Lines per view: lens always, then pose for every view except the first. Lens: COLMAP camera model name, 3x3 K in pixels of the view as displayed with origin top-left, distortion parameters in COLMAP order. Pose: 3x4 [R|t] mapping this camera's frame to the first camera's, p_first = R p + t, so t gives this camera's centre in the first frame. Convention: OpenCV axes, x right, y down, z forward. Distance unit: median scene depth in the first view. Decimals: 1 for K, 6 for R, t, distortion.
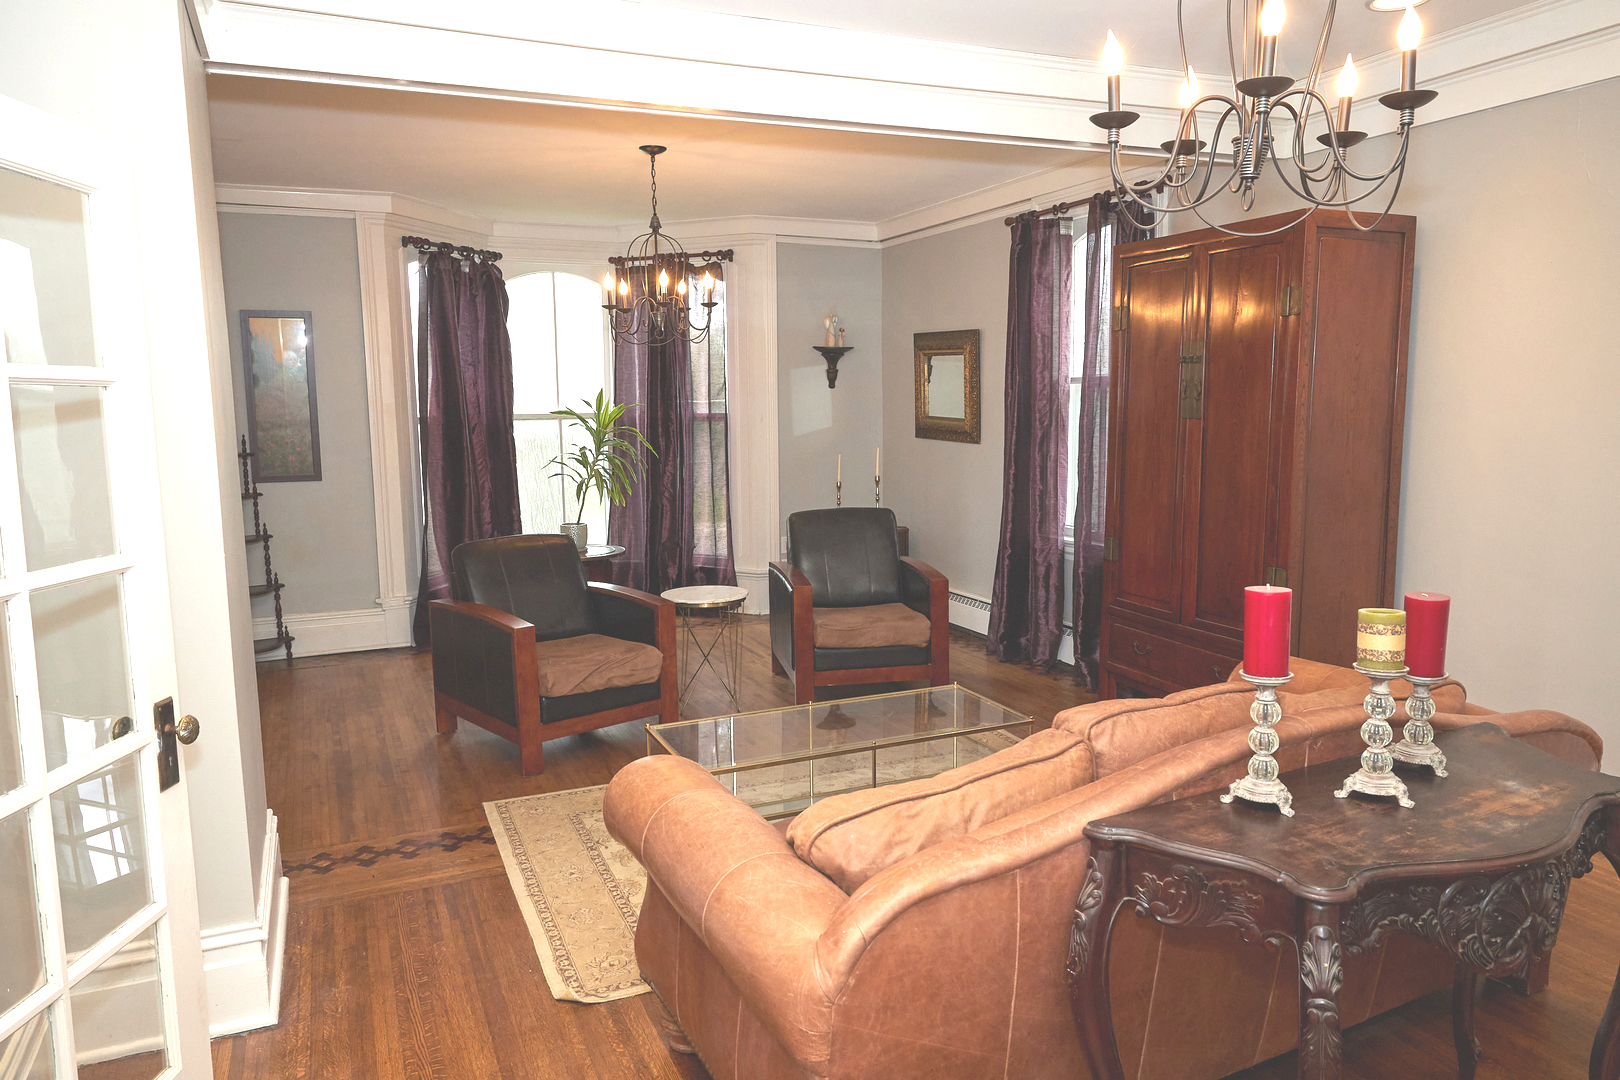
lens RADIAL K [[1115.8, 0, 810.0], [0, 1115.8, 540.0], [0, 0, 1]] dist [0.002040, -0.005072]
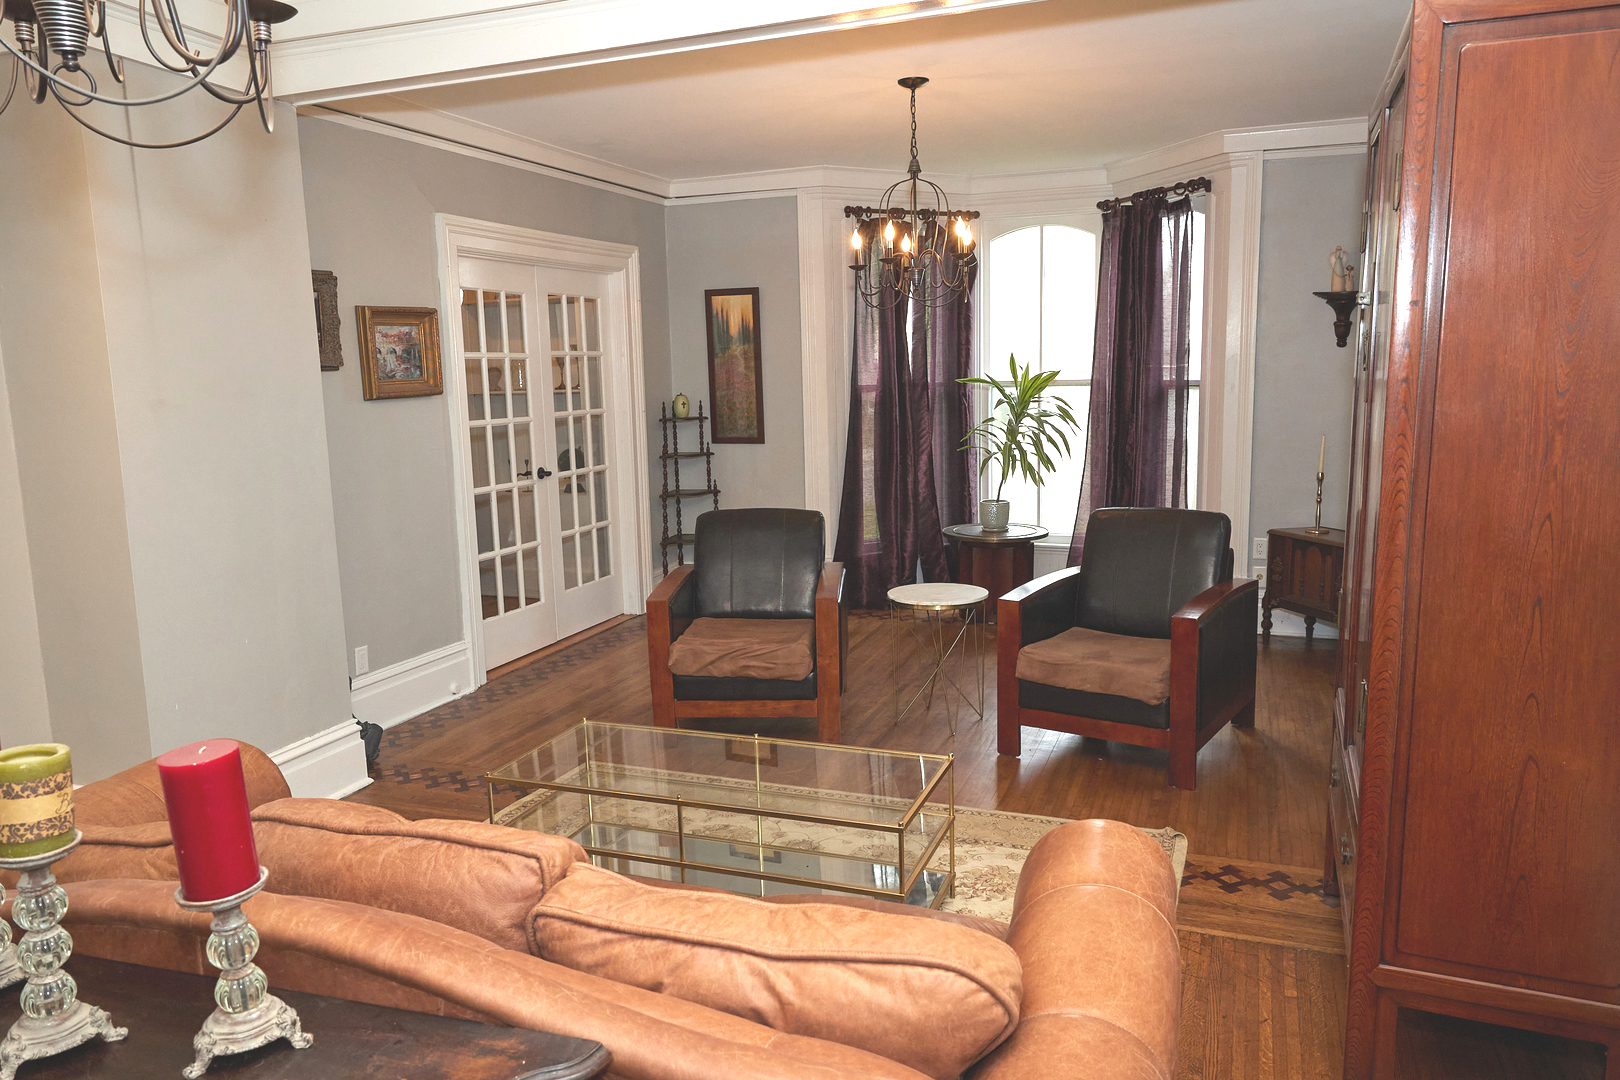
lens RADIAL K [[1115.8, 0, 810.0], [0, 1115.8, 540.0], [0, 0, 1]] dist [0.002040, -0.005072]
pose [[0.710017, 0.101327, -0.696856, 0.369013], [-0.075648, 0.994842, 0.067579, -0.037326], [0.700109, 0.004734, 0.714020, 0.262272]]
